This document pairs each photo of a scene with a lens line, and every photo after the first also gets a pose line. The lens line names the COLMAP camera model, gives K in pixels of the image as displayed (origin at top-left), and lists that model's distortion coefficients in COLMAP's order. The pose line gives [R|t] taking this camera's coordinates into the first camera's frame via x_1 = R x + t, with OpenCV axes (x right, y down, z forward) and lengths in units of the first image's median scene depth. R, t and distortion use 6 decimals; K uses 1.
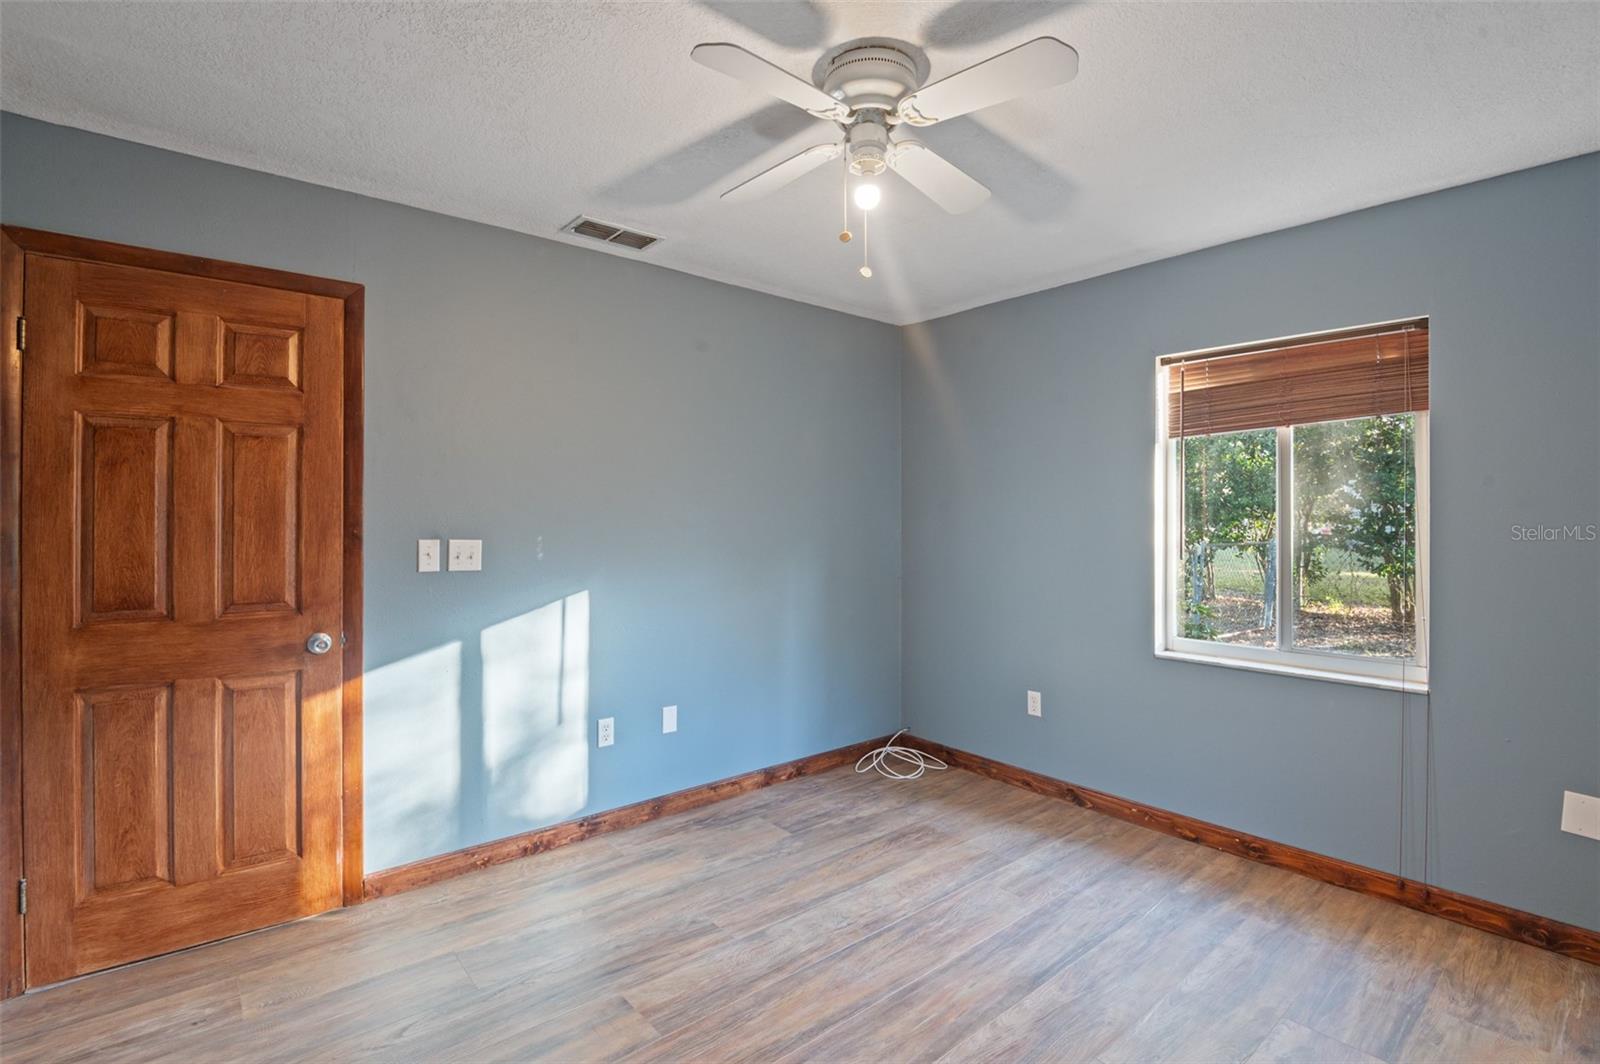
lens RADIAL K [[752.8, 0, 800.0], [0, 752.8, 532.0], [0, 0, 1]] dist [-0.018352, -0.000049]
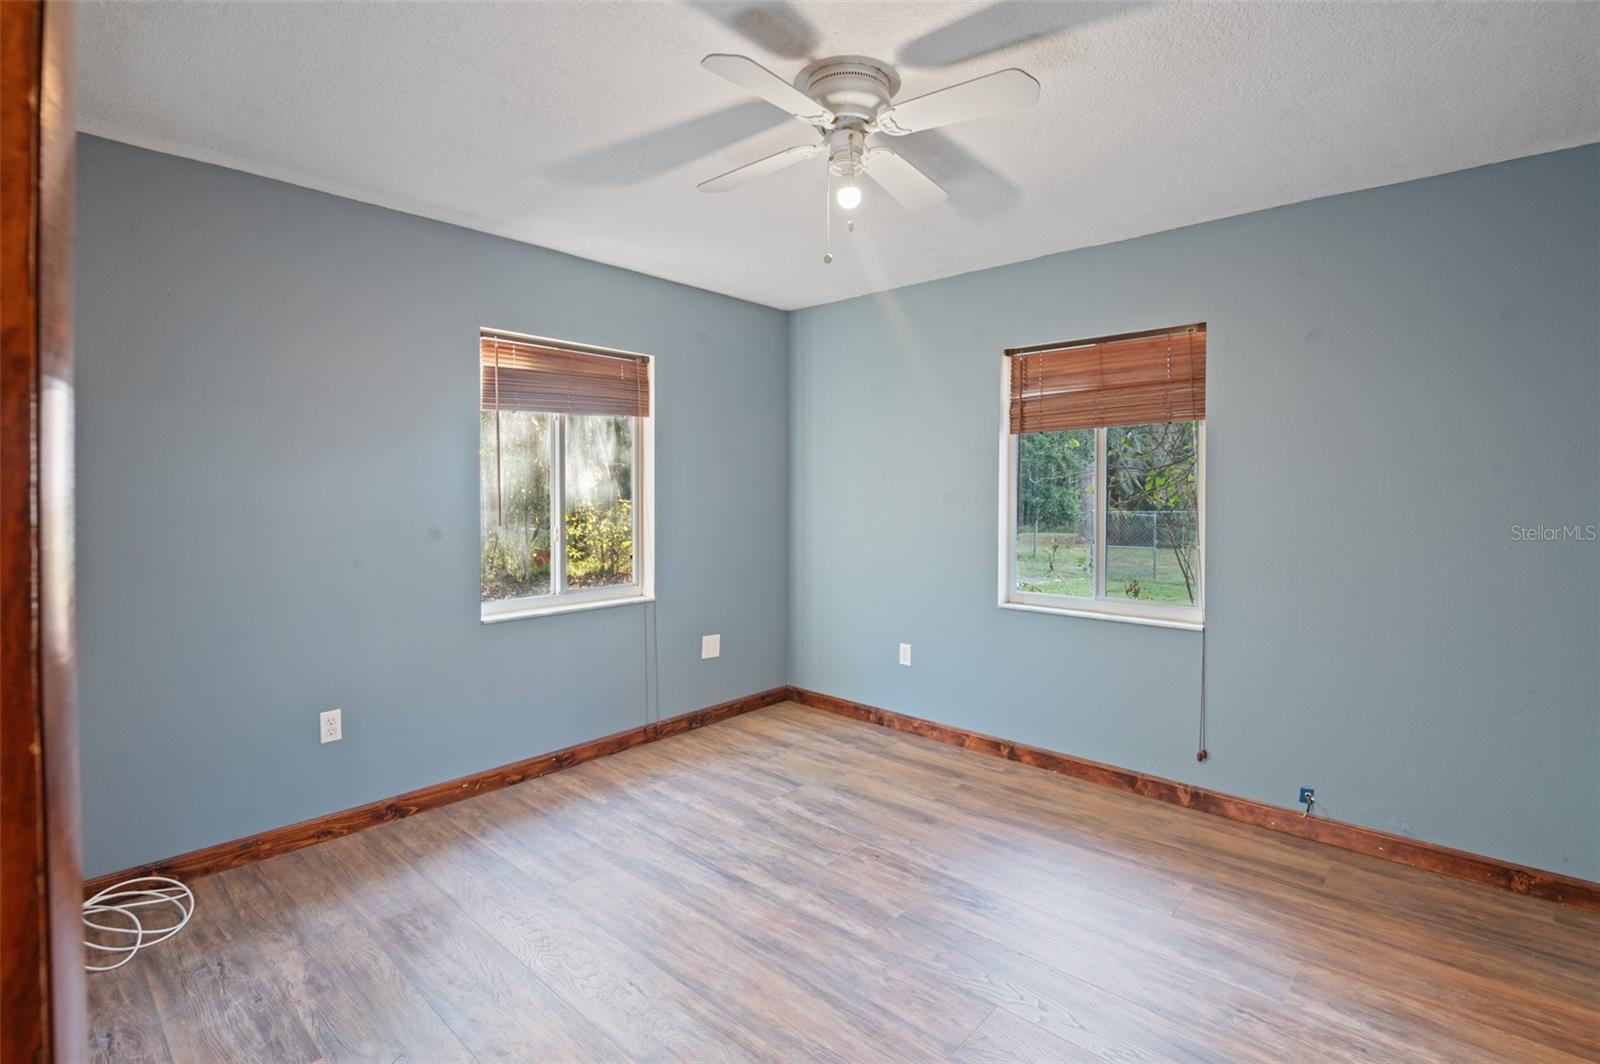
lens RADIAL K [[746.1, 0, 797.6], [0, 746.1, 513.8], [0, 0, 1]] dist [-0.001631, -0.000420]
pose [[-0.122767, -0.037447, 0.991729, -0.694950], [0.014537, 0.999113, 0.039525, -0.019199], [-0.992329, 0.019269, -0.122113, 0.844140]]
